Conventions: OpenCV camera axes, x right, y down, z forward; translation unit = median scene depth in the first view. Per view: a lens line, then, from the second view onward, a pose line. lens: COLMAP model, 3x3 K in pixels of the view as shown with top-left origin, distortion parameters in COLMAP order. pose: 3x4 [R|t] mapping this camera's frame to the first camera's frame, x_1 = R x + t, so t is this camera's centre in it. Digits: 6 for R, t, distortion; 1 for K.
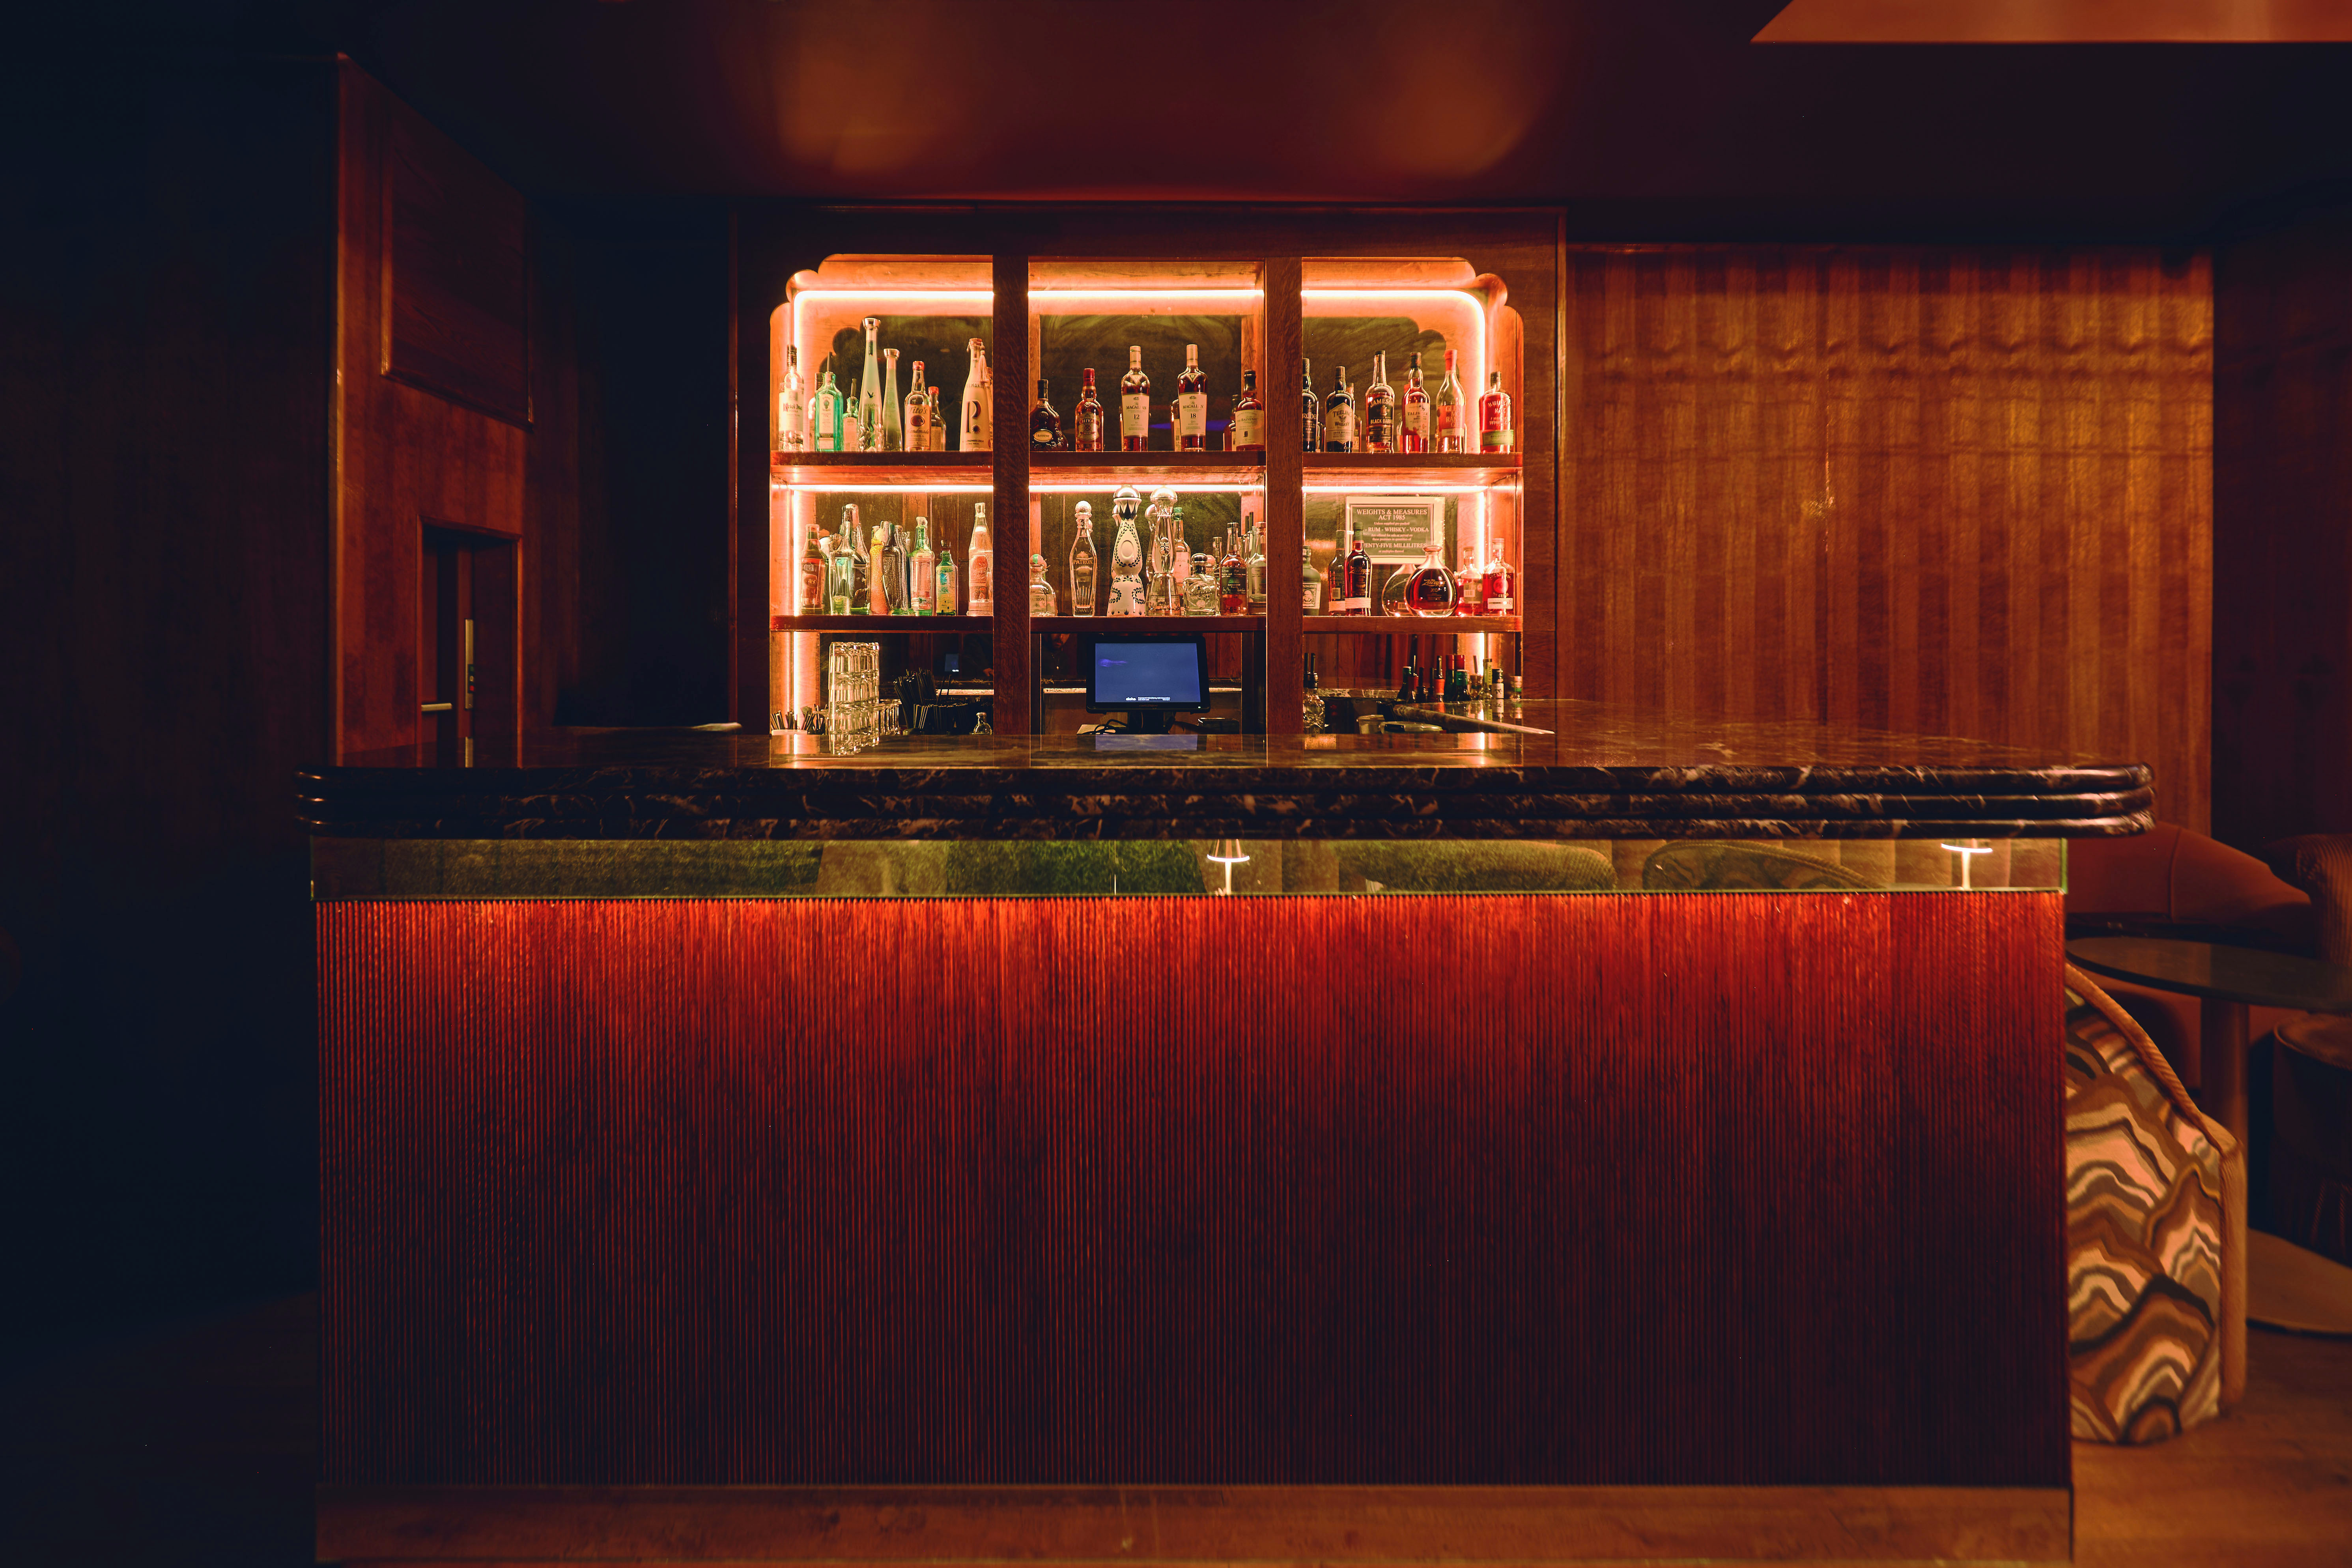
lens RADIAL K [[1246.1, 0, 1140.2], [0, 1246.1, 657.7], [0, 0, 1]] dist [0.000945, 0.000026]
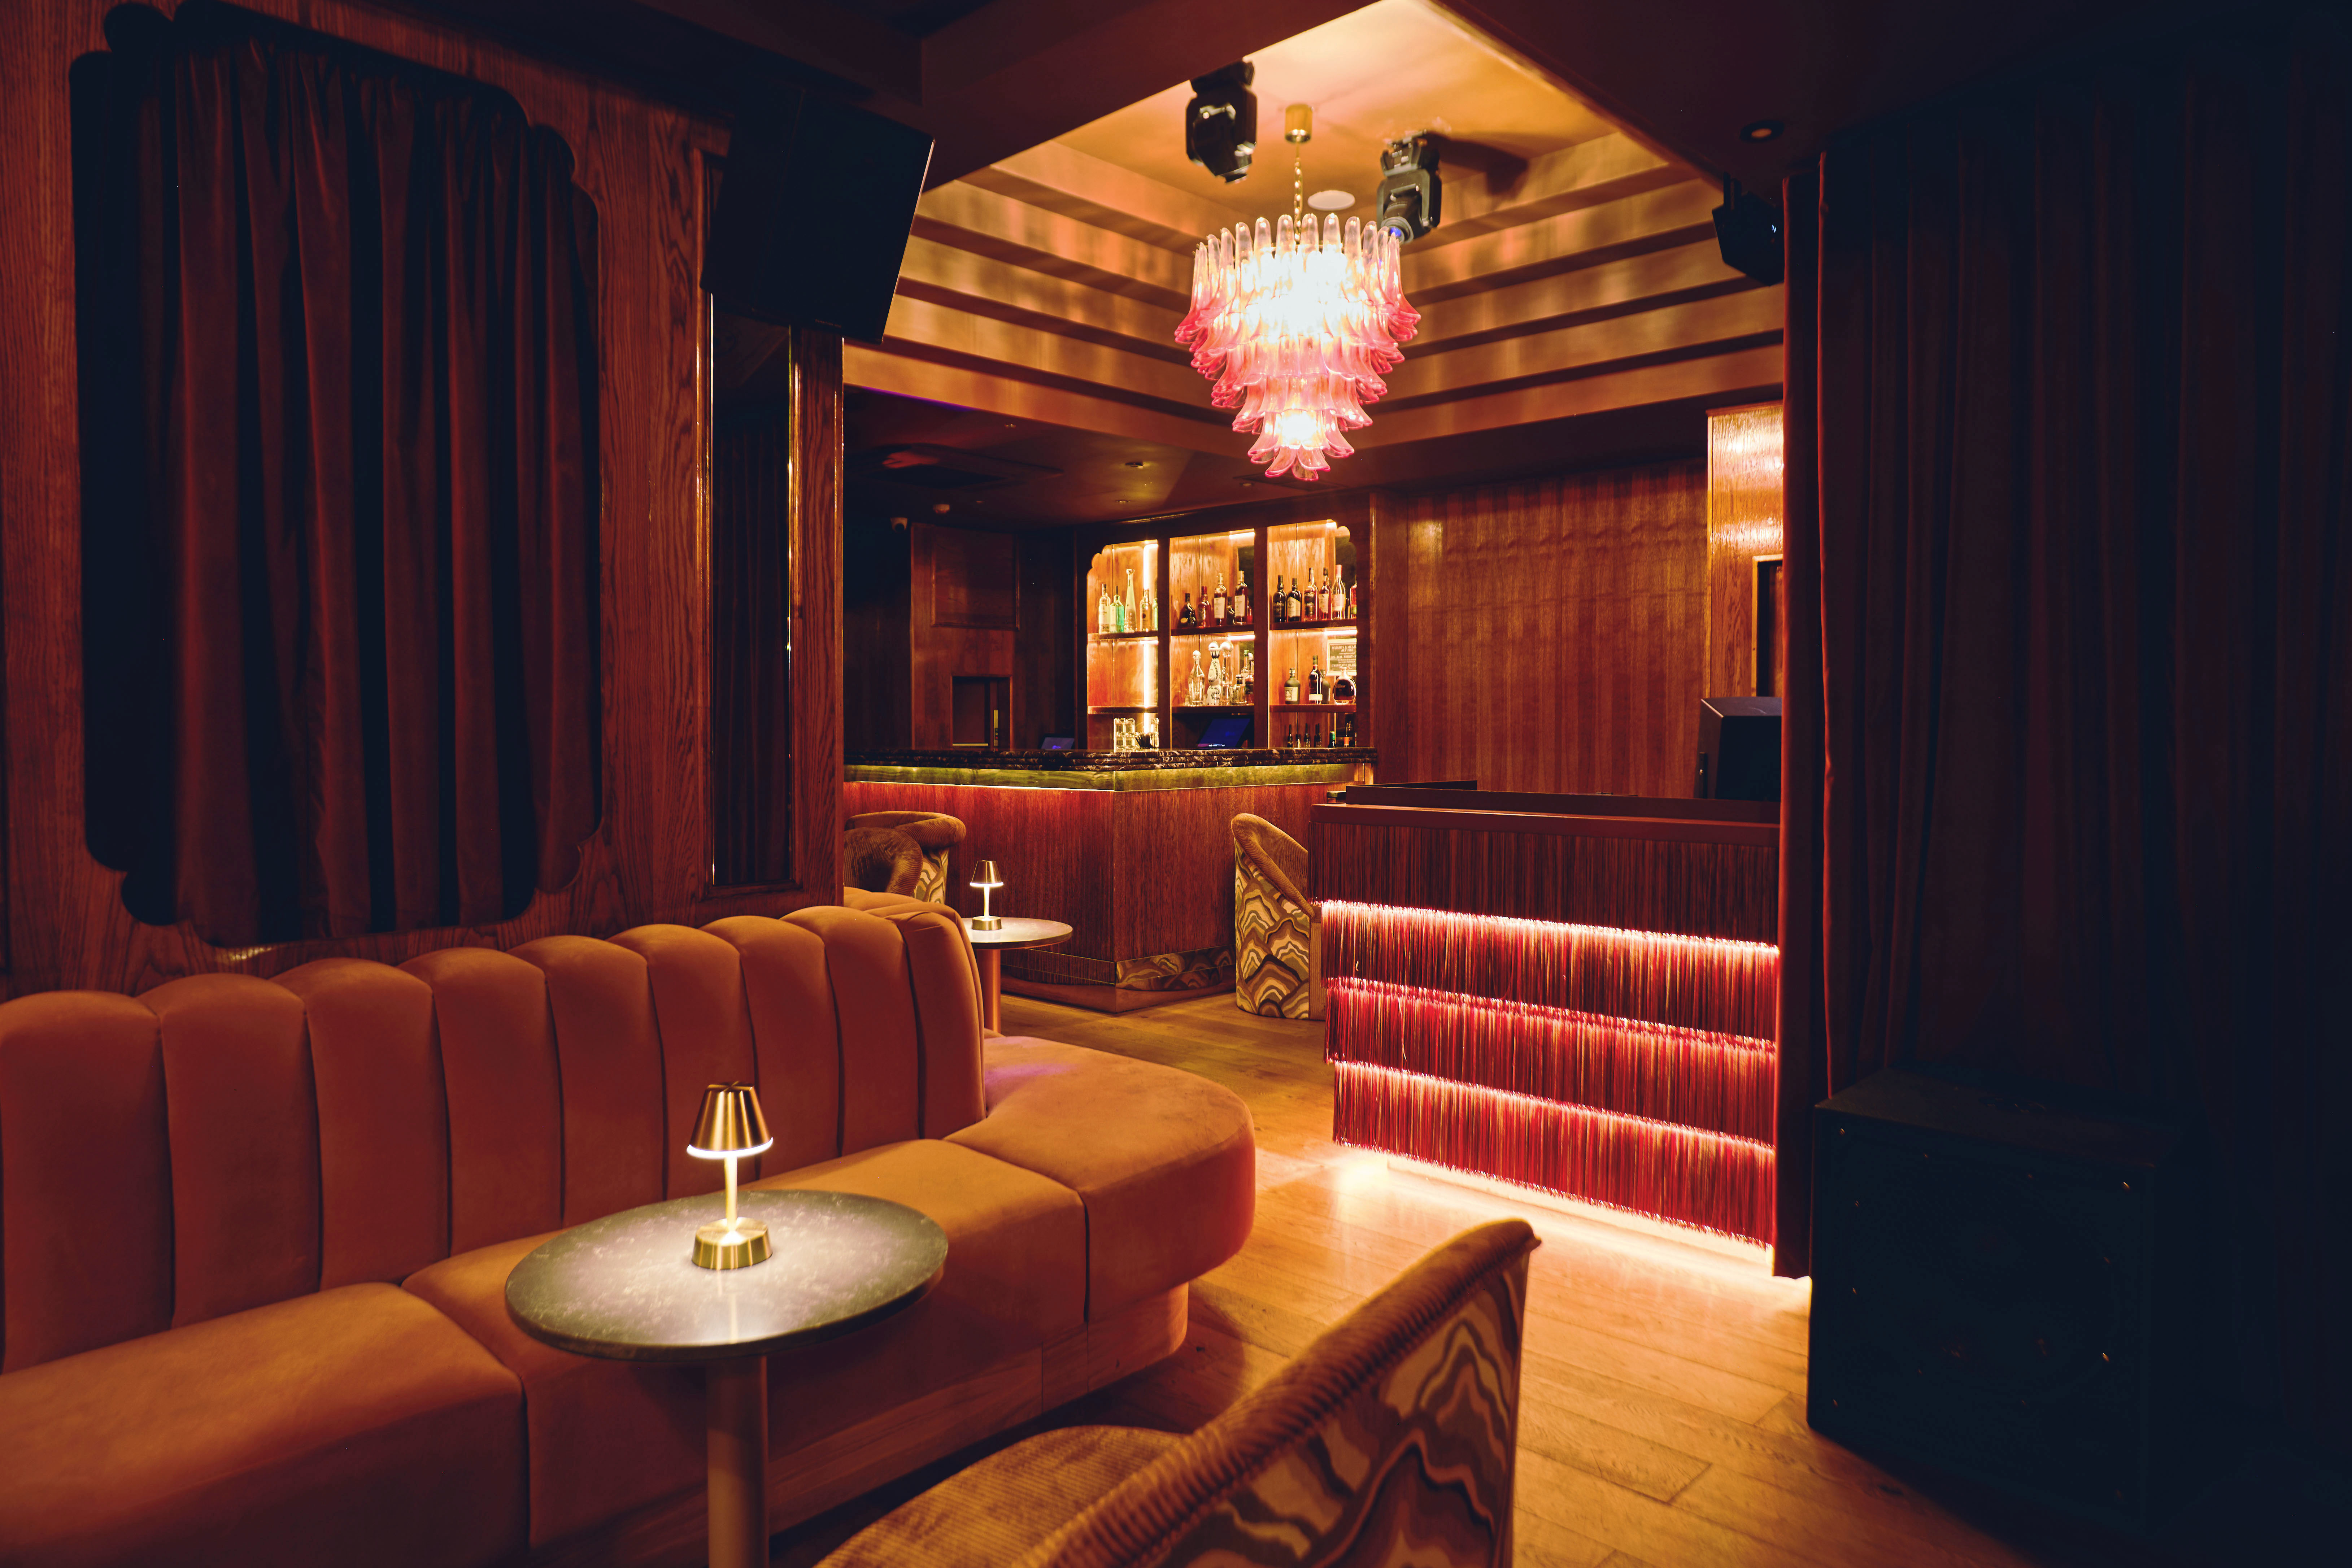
lens RADIAL K [[1465.4, 0, 1176.0], [0, 1465.4, 784.0], [0, 0, 1]] dist [-0.066001, -0.000563]
pose [[0.729117, 0.025251, -0.683923, 1.504111], [-0.002216, 0.999401, 0.034537, 0.011357], [0.684385, -0.023666, 0.728736, -0.760447]]
